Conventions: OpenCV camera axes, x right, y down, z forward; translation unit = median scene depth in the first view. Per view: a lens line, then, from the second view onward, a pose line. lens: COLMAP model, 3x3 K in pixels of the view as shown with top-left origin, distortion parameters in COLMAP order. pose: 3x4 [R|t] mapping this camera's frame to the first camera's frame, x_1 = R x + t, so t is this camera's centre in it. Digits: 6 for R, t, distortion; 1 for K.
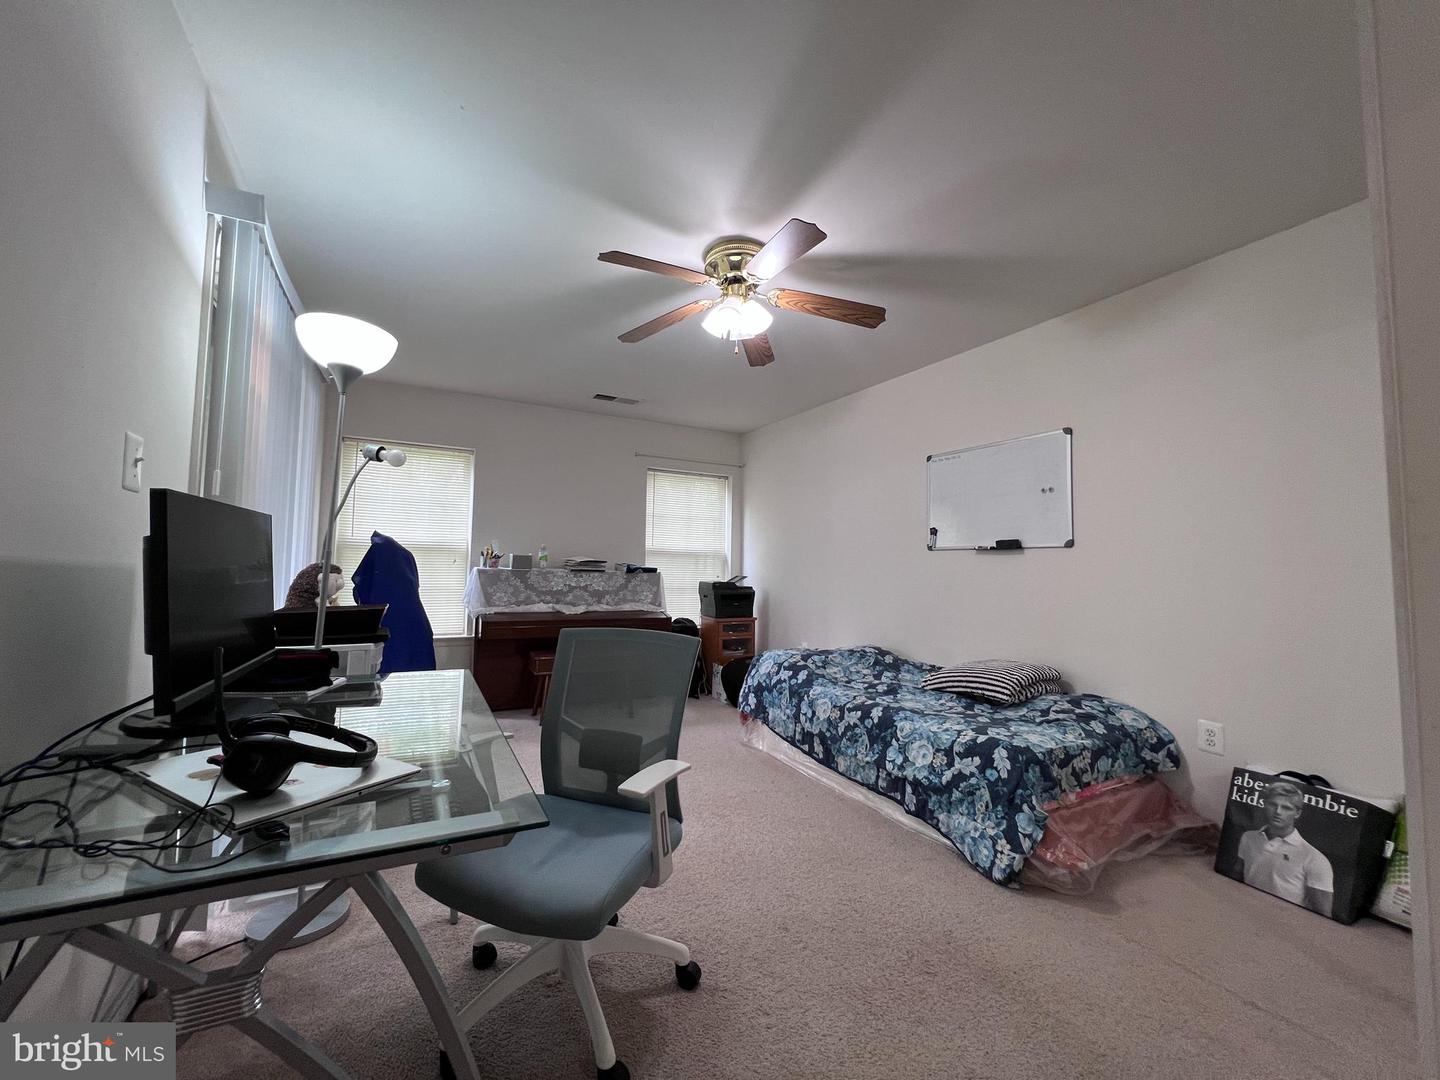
lens RADIAL K [[573.7, 0, 719.1], [0, 573.7, 537.8], [0, 0, 1]] dist [-0.000690, -0.000003]
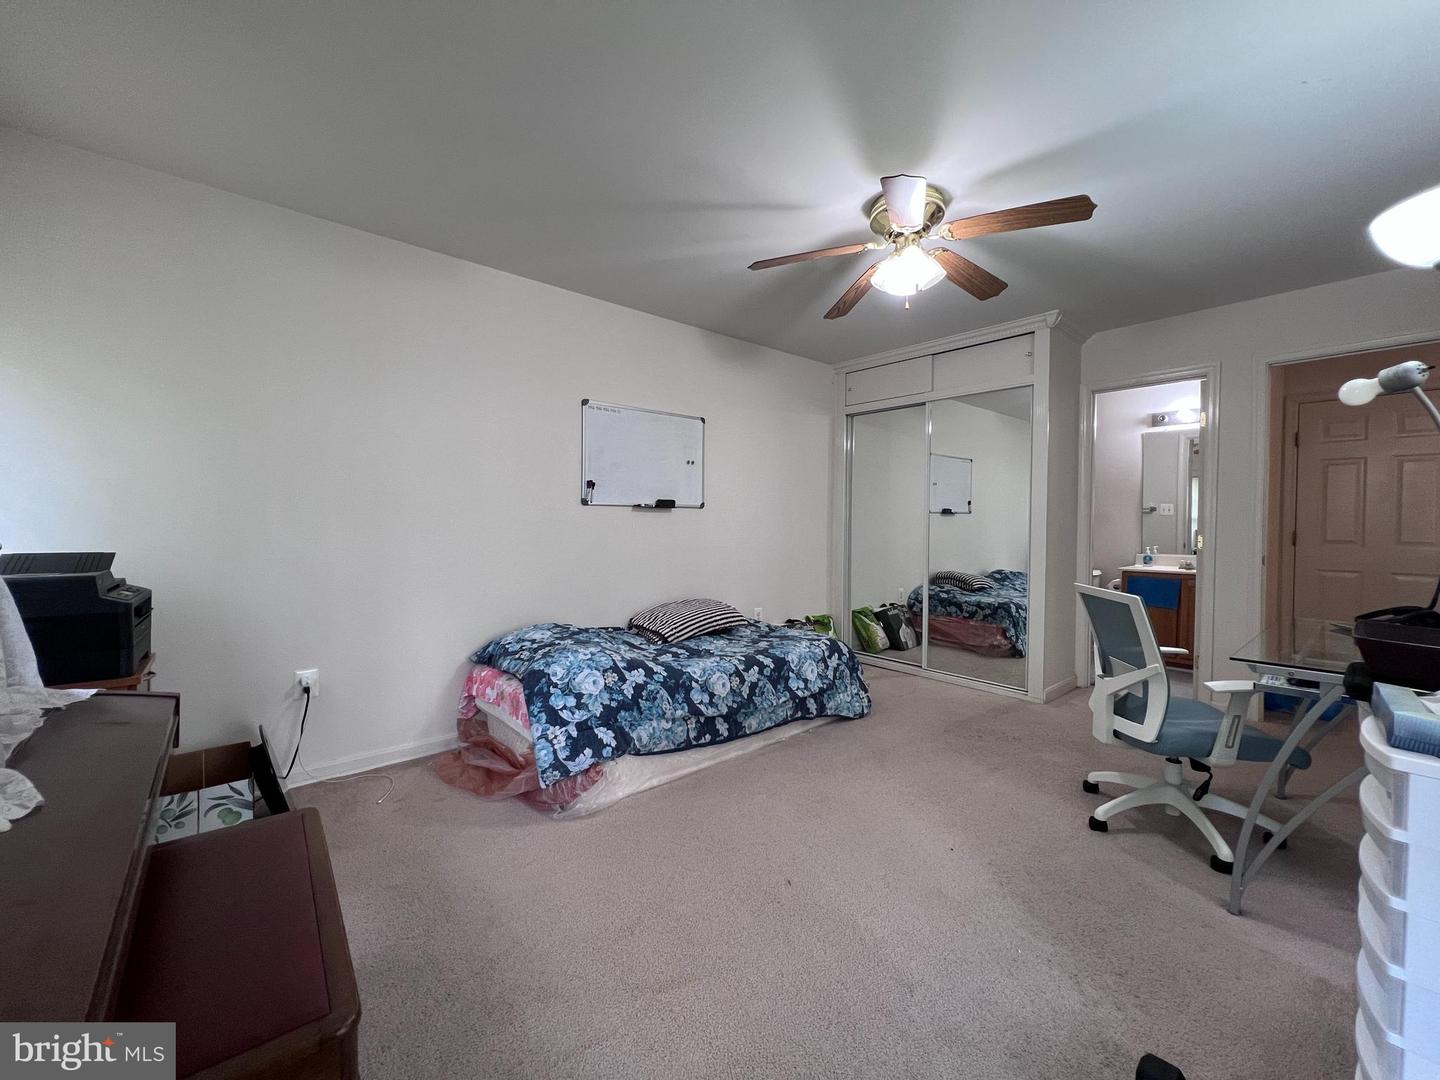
lens RADIAL K [[573.7, 0, 718.3], [0, 573.7, 533.7], [0, 0, 1]] dist [-0.000690, -0.000003]
pose [[-0.213505, -0.037420, 0.976225, -0.898643], [-0.060735, 0.997842, 0.024965, 0.051303], [-0.975052, -0.053961, -0.215317, 1.574366]]
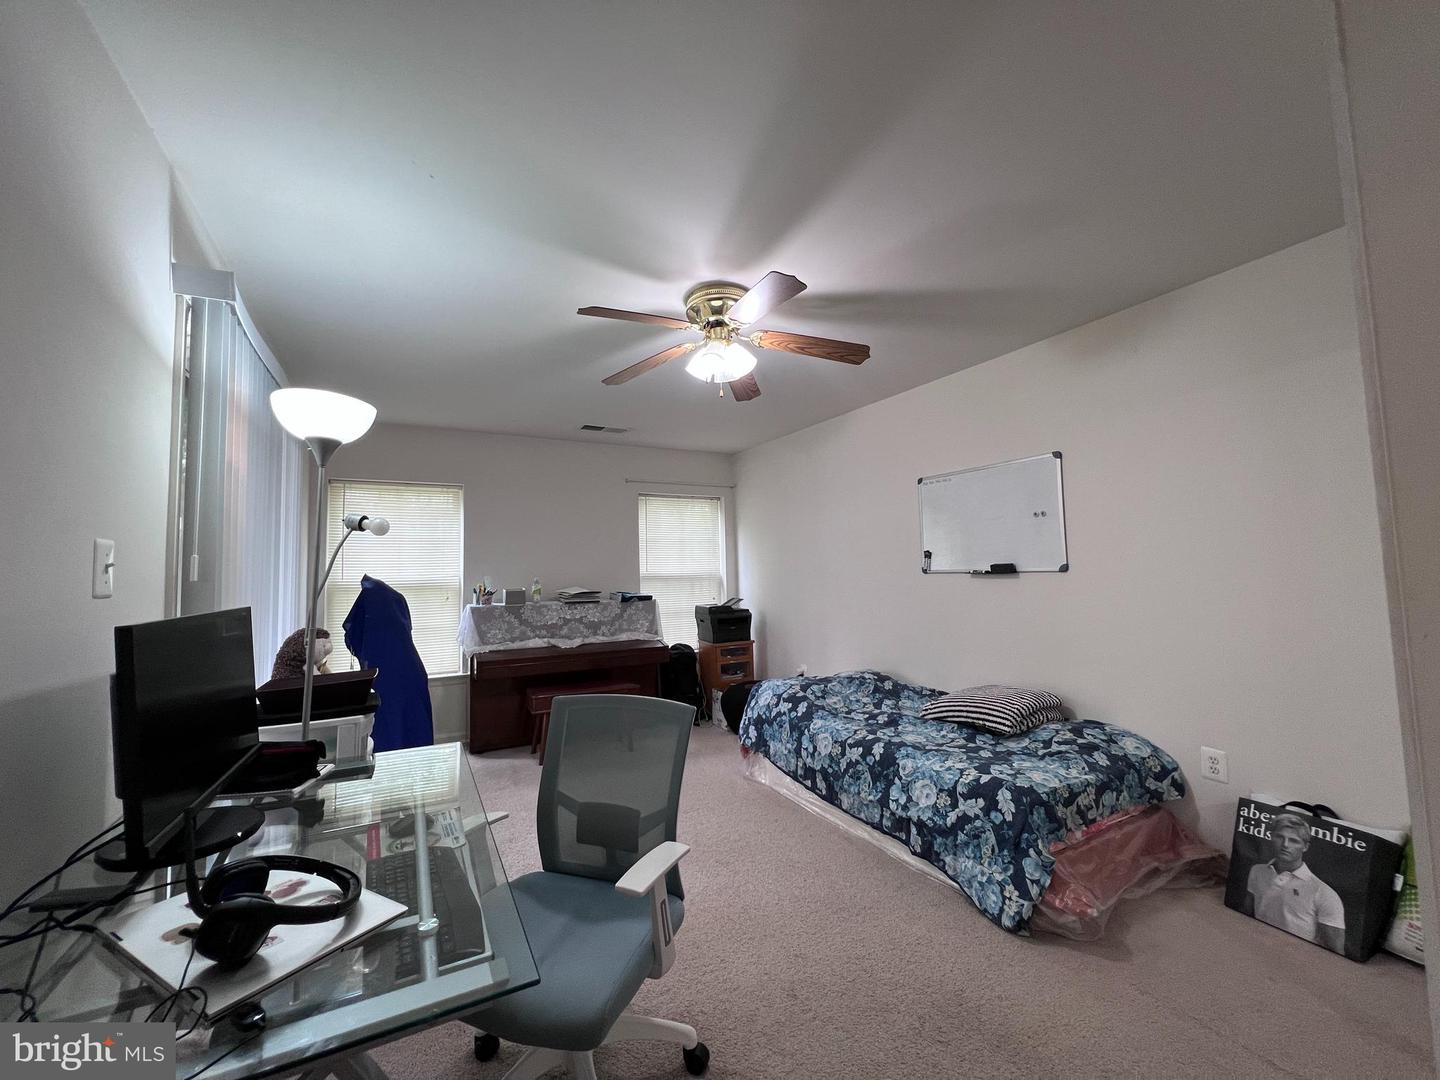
lens RADIAL K [[573.7, 0, 719.2], [0, 573.7, 538.6], [0, 0, 1]] dist [-0.000690, -0.000003]
pose [[0.999146, -0.040571, 0.007828, 0.008736], [0.040619, 0.999156, -0.006068, -0.074986], [-0.007575, 0.006381, 0.999951, 0.011013]]
